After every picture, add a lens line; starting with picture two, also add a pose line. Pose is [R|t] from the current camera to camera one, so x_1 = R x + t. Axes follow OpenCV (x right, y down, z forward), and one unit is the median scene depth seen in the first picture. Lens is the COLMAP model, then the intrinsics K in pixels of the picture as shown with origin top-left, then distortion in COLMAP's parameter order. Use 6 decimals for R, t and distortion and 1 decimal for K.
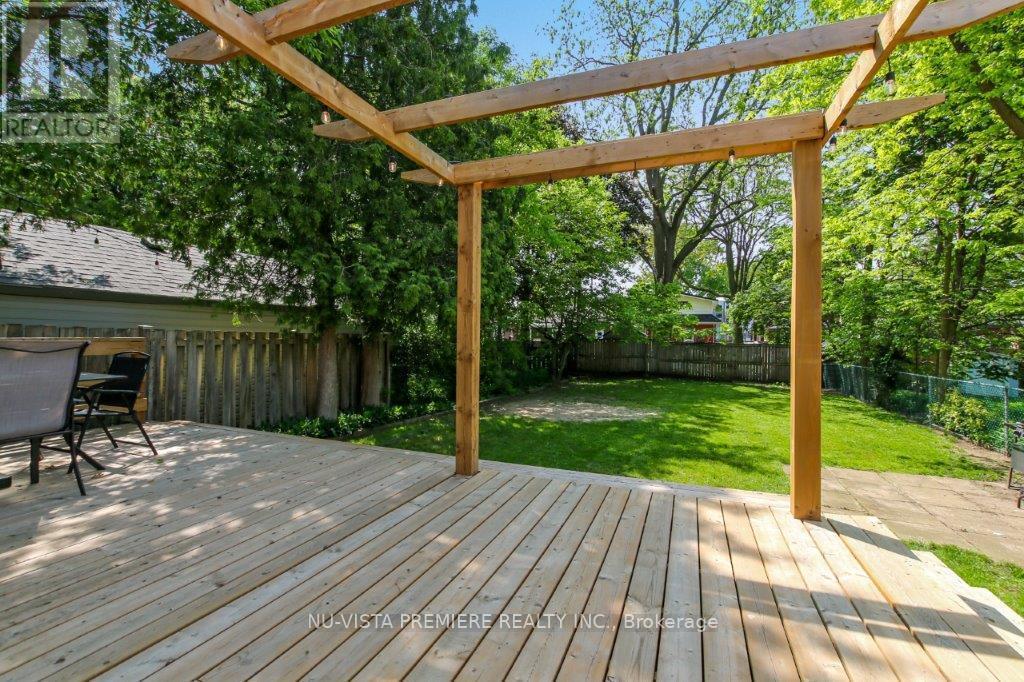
lens RADIAL K [[471.0, 0, 510.9], [0, 471.0, 337.7], [0, 0, 1]] dist [-0.004161, -0.000631]
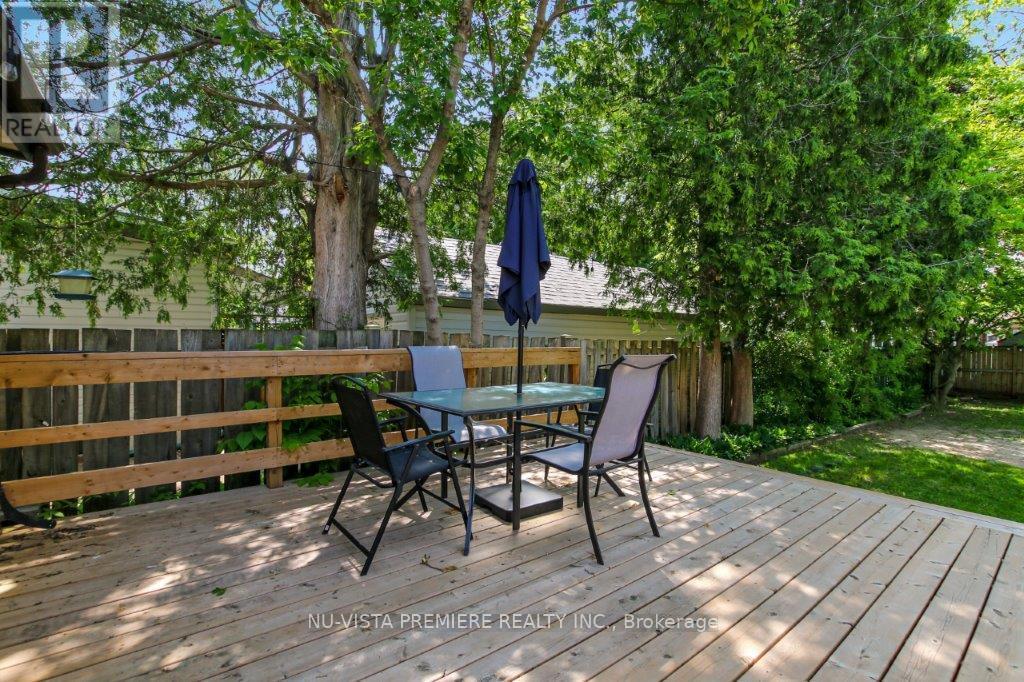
lens RADIAL K [[471.0, 0, 512.9], [0, 471.0, 343.5], [0, 0, 1]] dist [-0.004161, -0.000631]
pose [[0.869120, -0.000597, -0.494600, -0.383409], [-0.000468, 0.999998, -0.002029, -0.005713], [0.494600, 0.001995, 0.869118, 0.069588]]
